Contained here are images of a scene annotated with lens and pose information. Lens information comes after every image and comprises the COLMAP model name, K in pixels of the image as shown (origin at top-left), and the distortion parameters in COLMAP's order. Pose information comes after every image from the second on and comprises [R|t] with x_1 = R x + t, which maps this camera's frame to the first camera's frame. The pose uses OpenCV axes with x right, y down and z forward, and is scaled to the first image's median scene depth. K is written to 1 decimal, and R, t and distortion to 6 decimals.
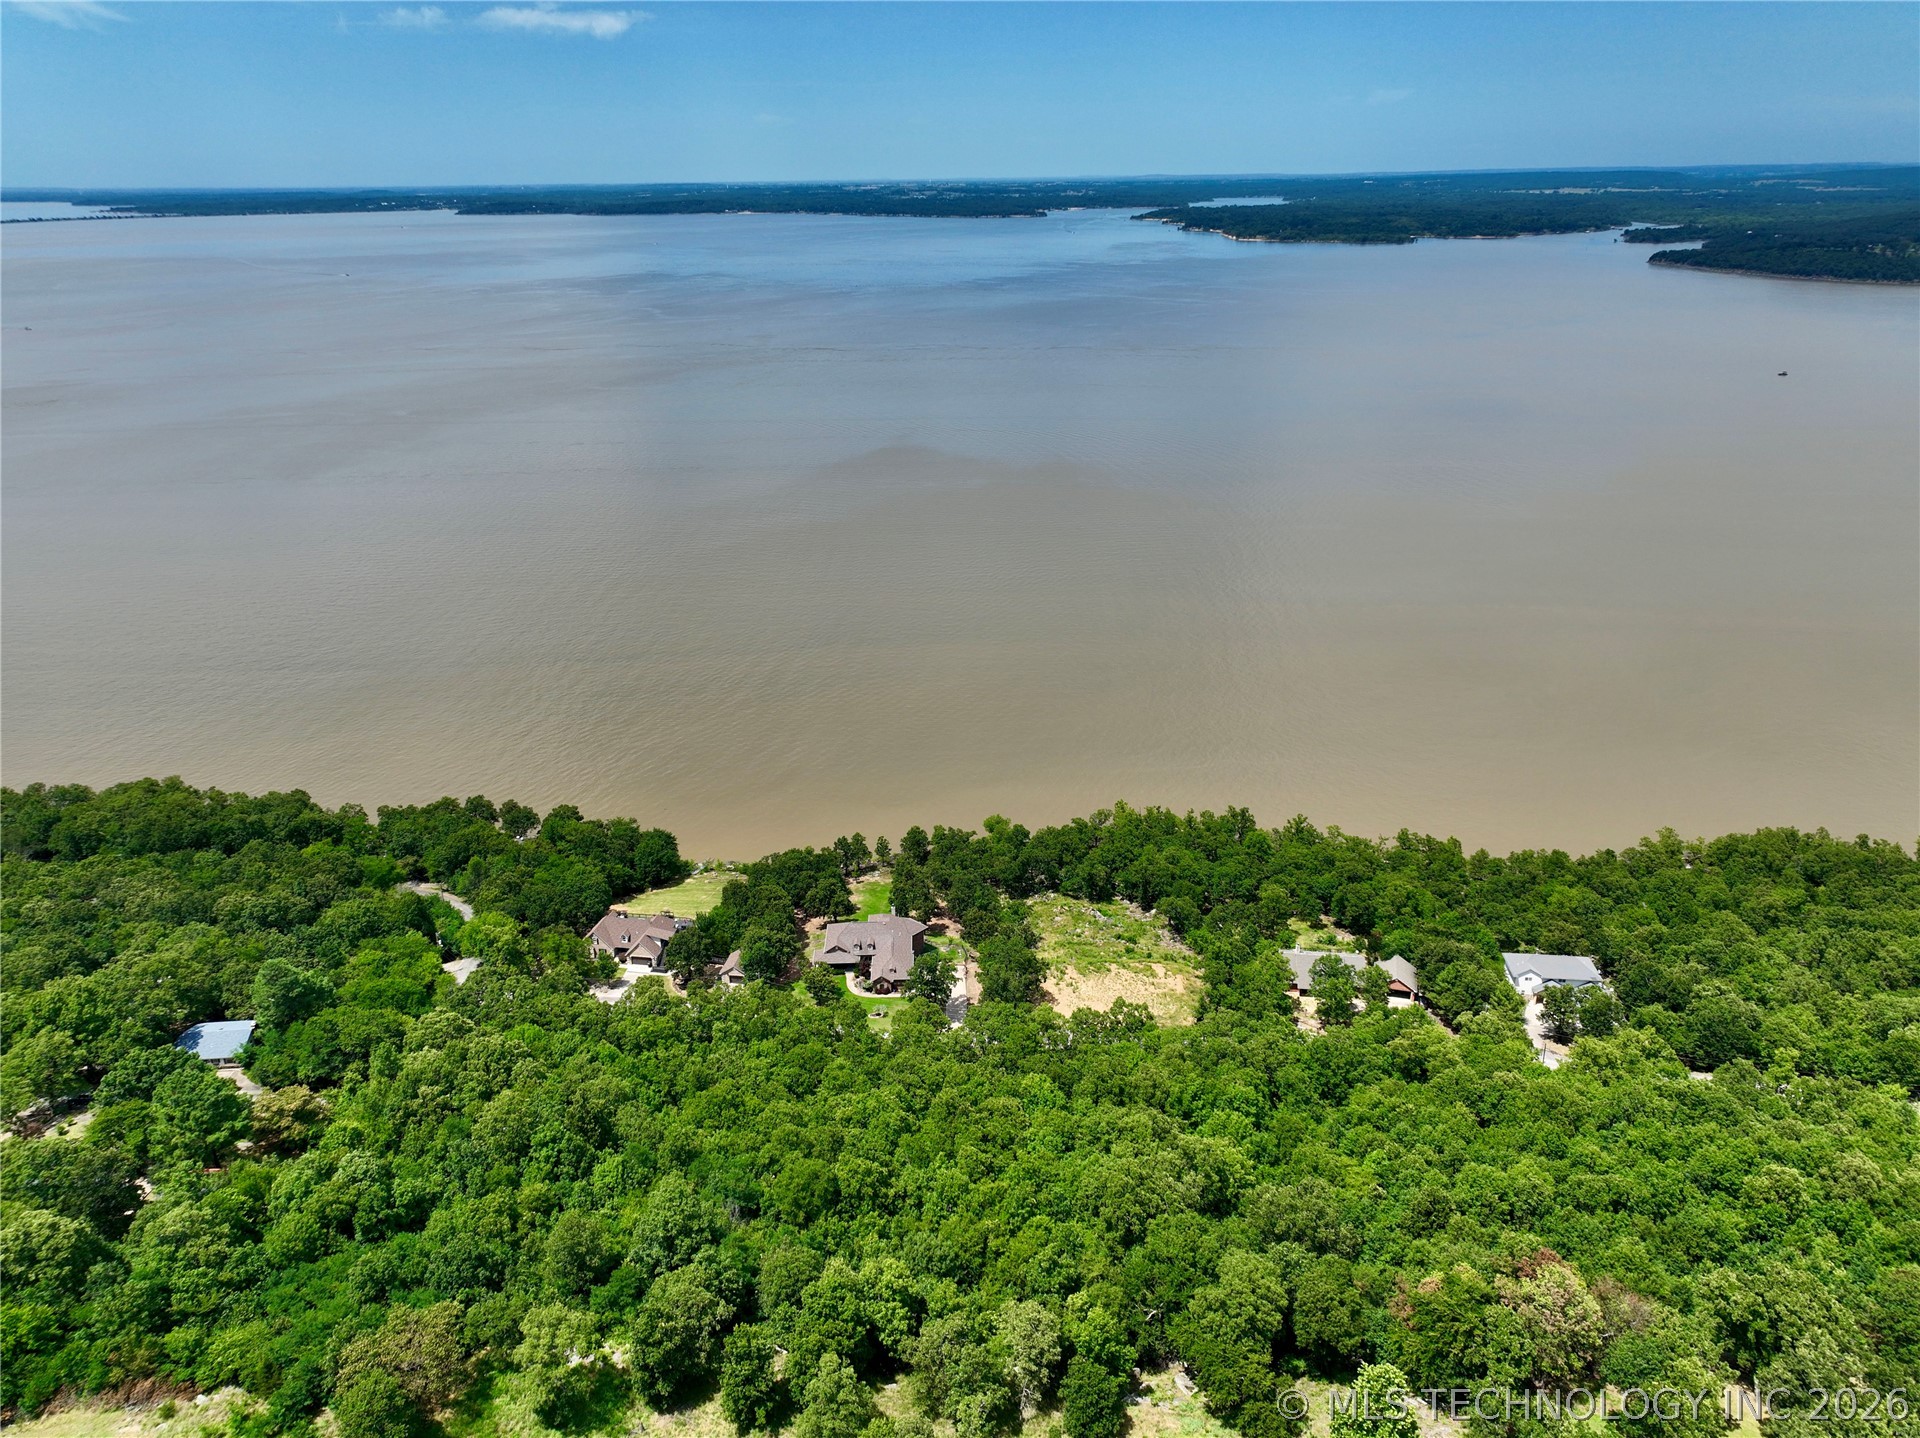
lens RADIAL K [[1343.6, 0, 961.7], [0, 1343.6, 719.5], [0, 0, 1]] dist [-0.005455, 0.023314]
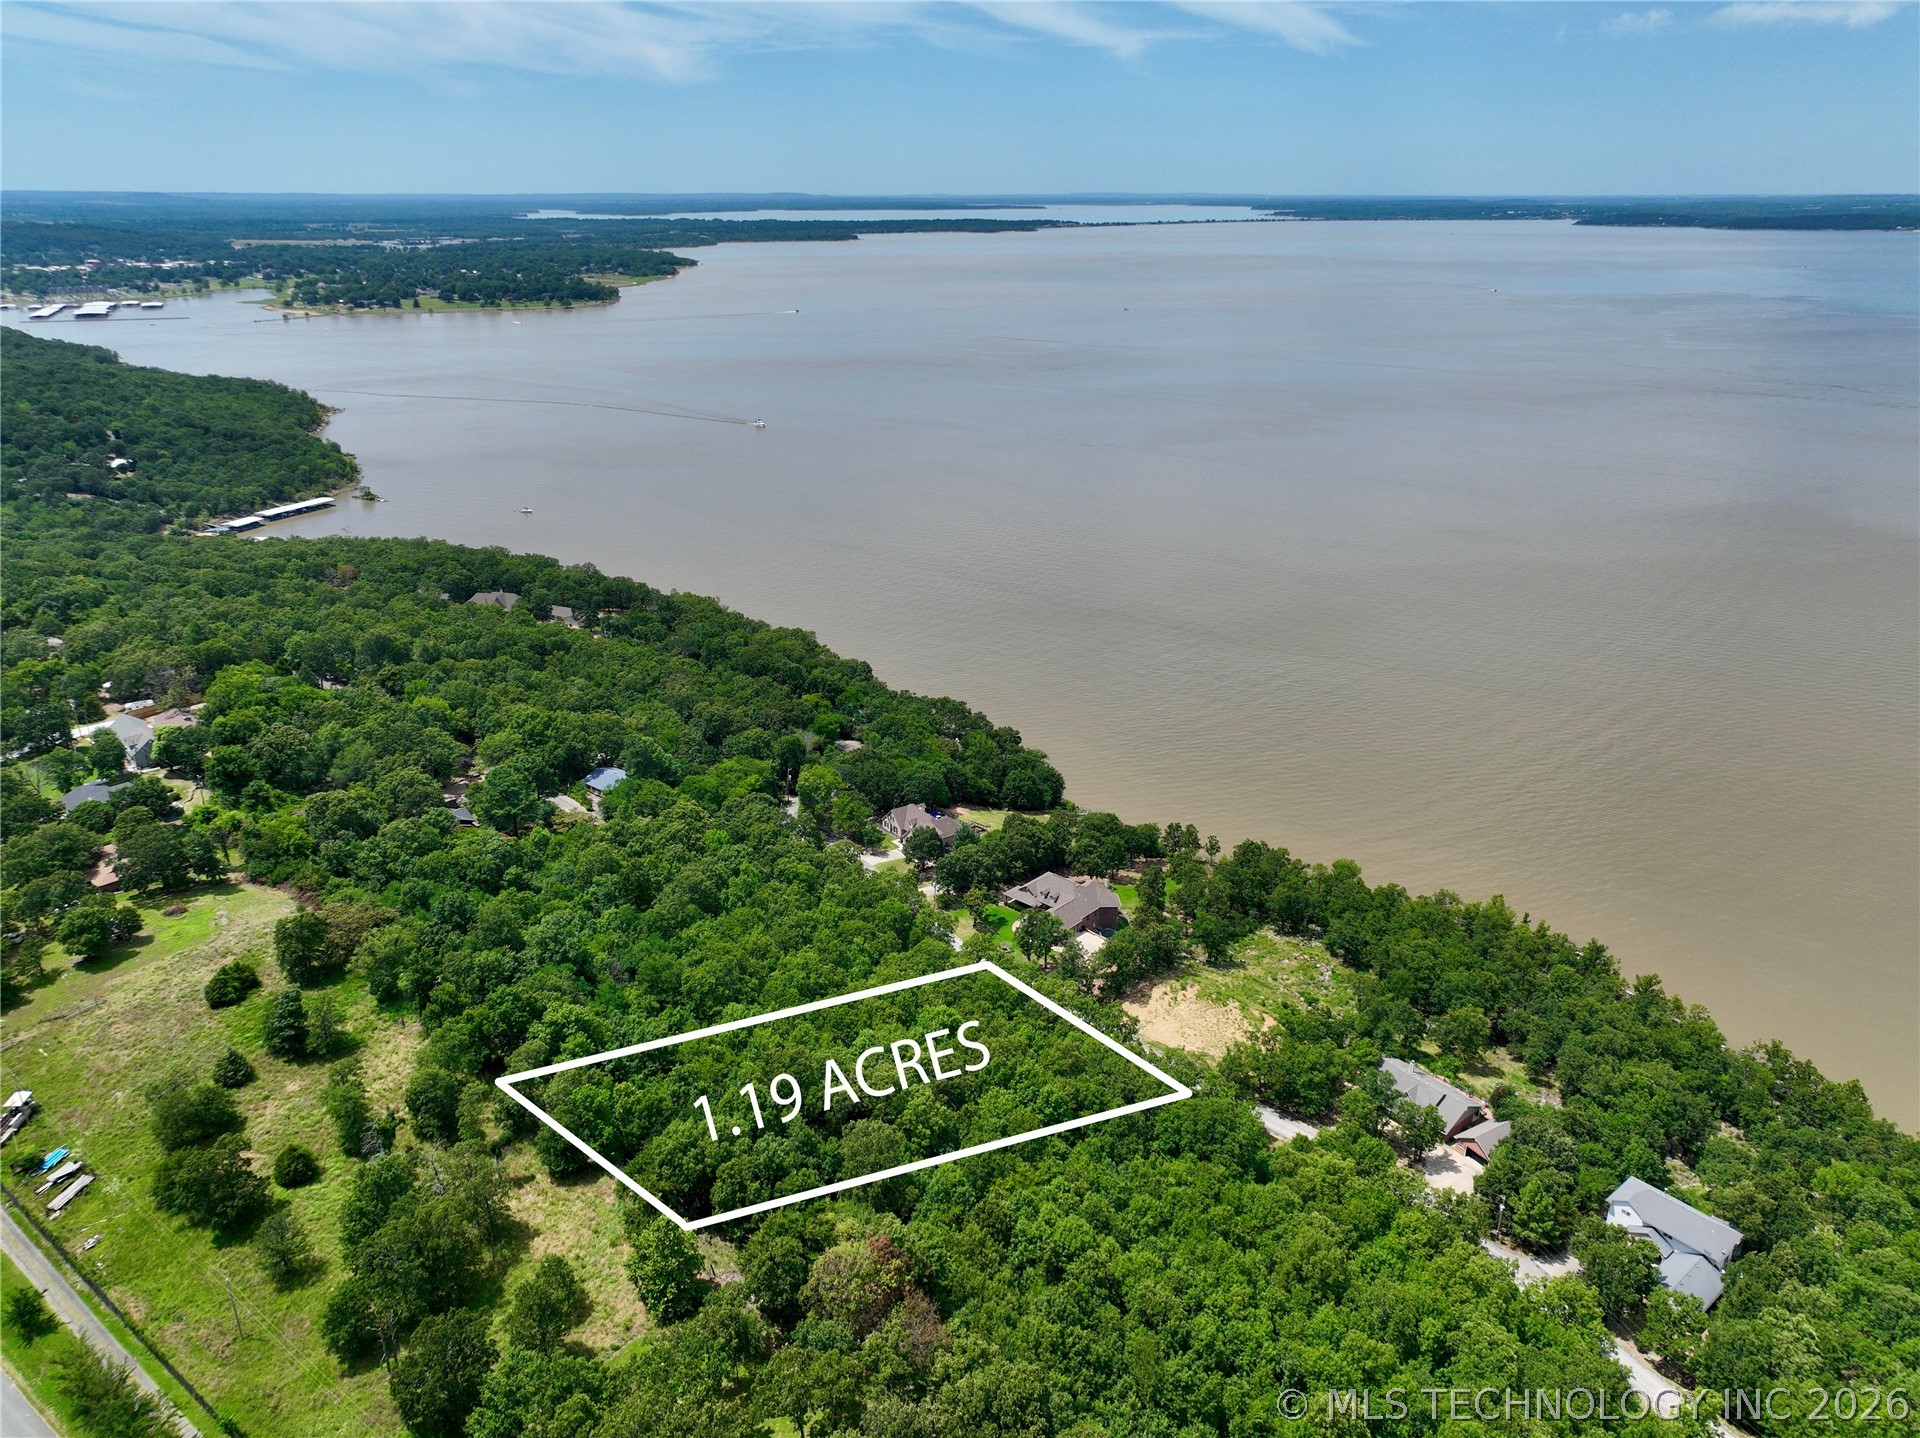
lens RADIAL K [[1343.6, 0, 962.8], [0, 1343.6, 725.1], [0, 0, 1]] dist [-0.005455, 0.023314]
pose [[0.723593, 0.267349, -0.636347, 0.548000], [-0.268689, 0.958321, 0.097094, -0.052843], [0.635783, 0.100723, 0.765268, 0.110932]]
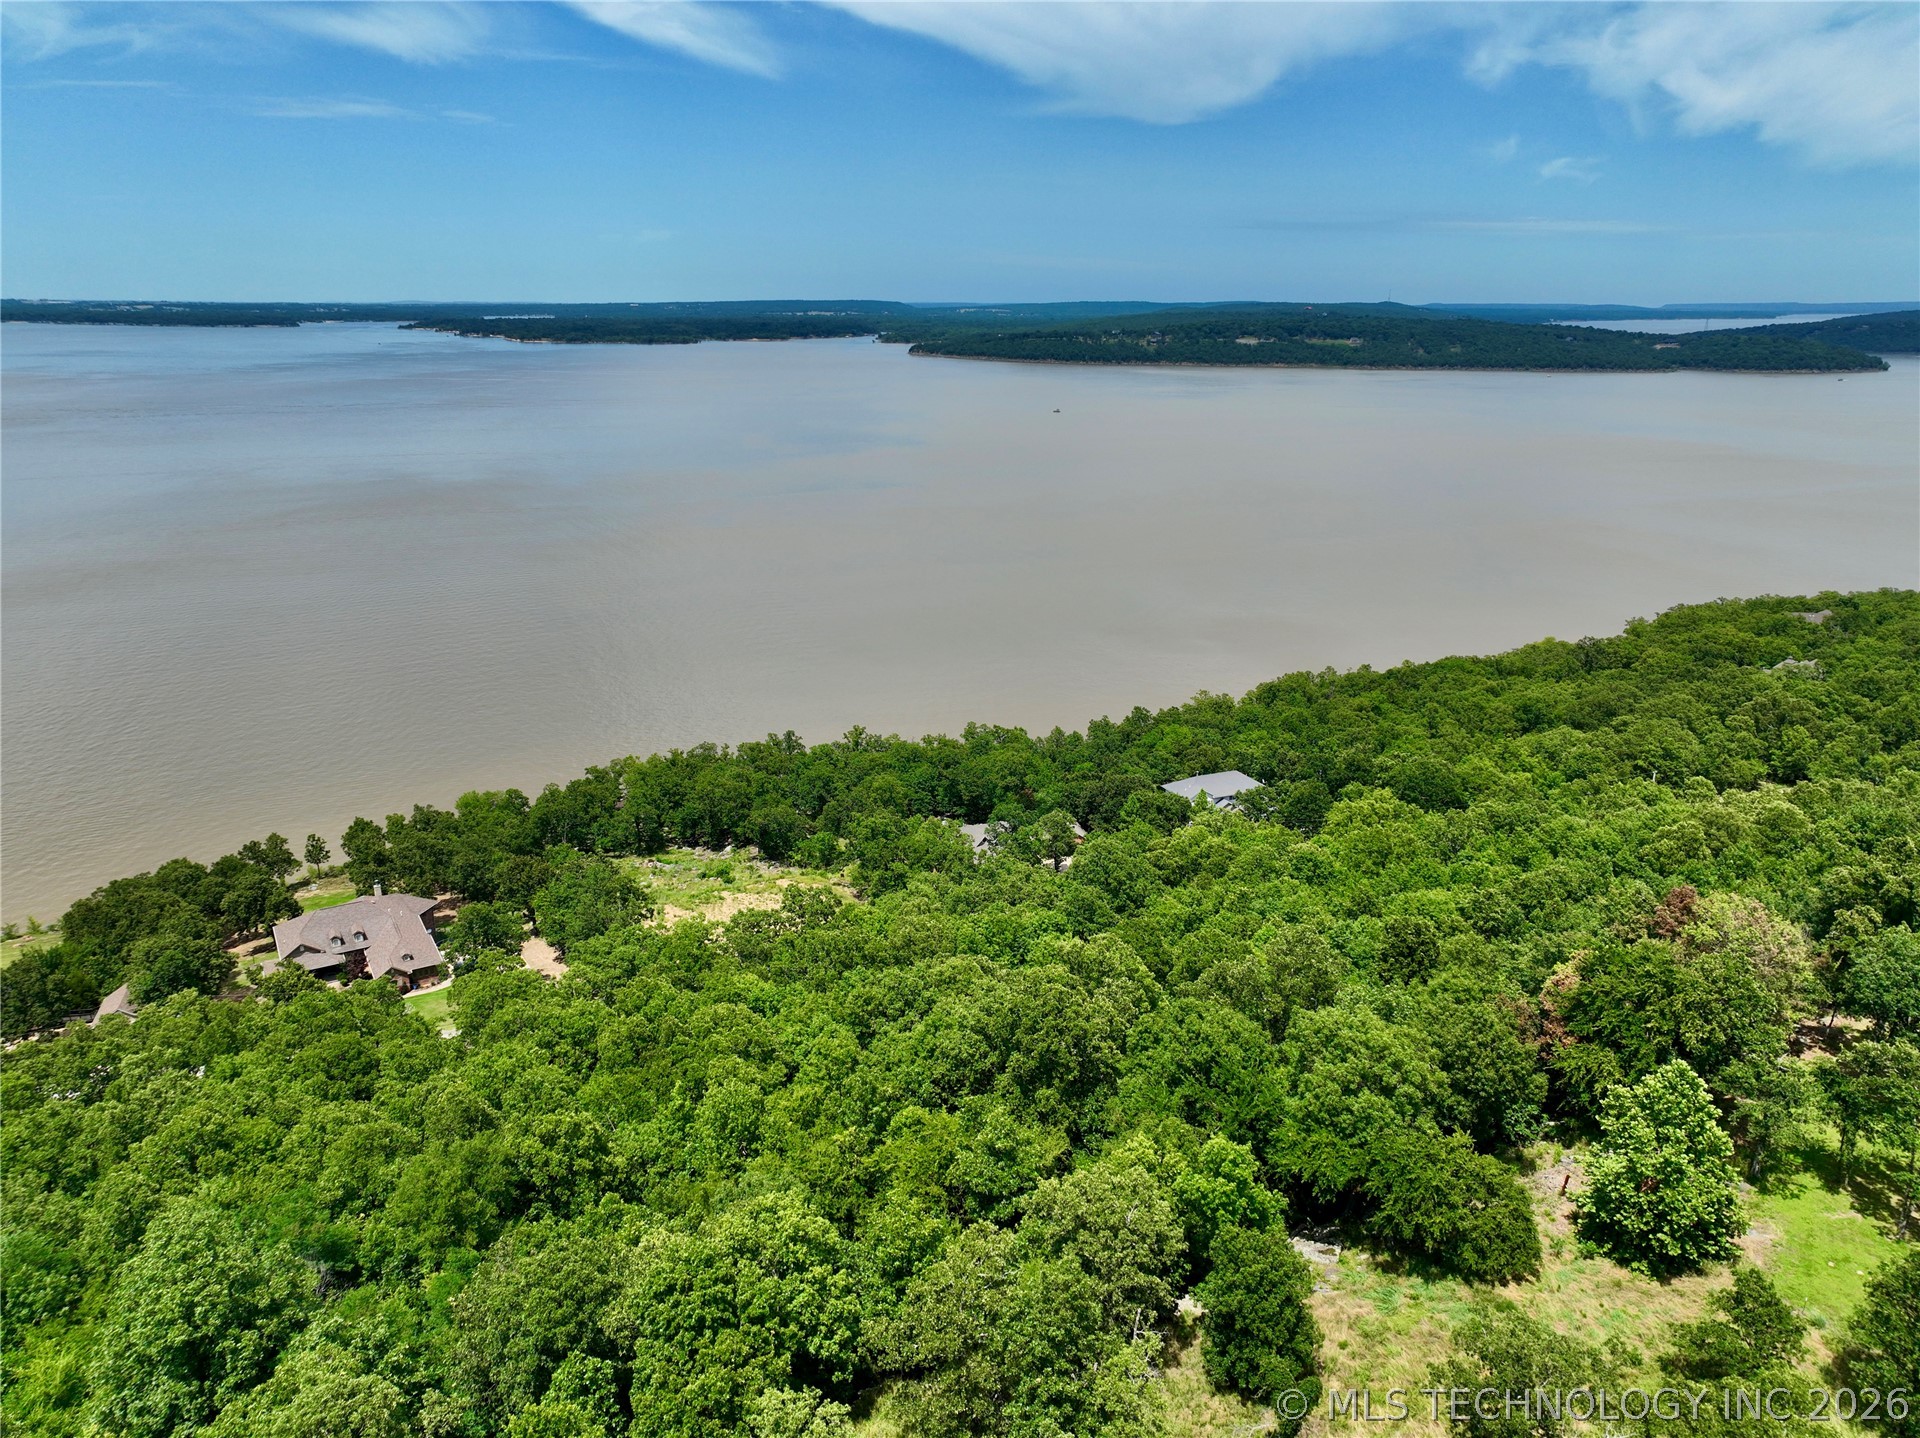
lens RADIAL K [[1343.6, 0, 960.2], [0, 1343.6, 724.3], [0, 0, 1]] dist [-0.005455, 0.023314]
pose [[0.874725, -0.129877, 0.466892, -0.106245], [0.168527, 0.984811, -0.041788, 0.148346], [-0.454373, 0.115237, 0.883326, 0.292461]]
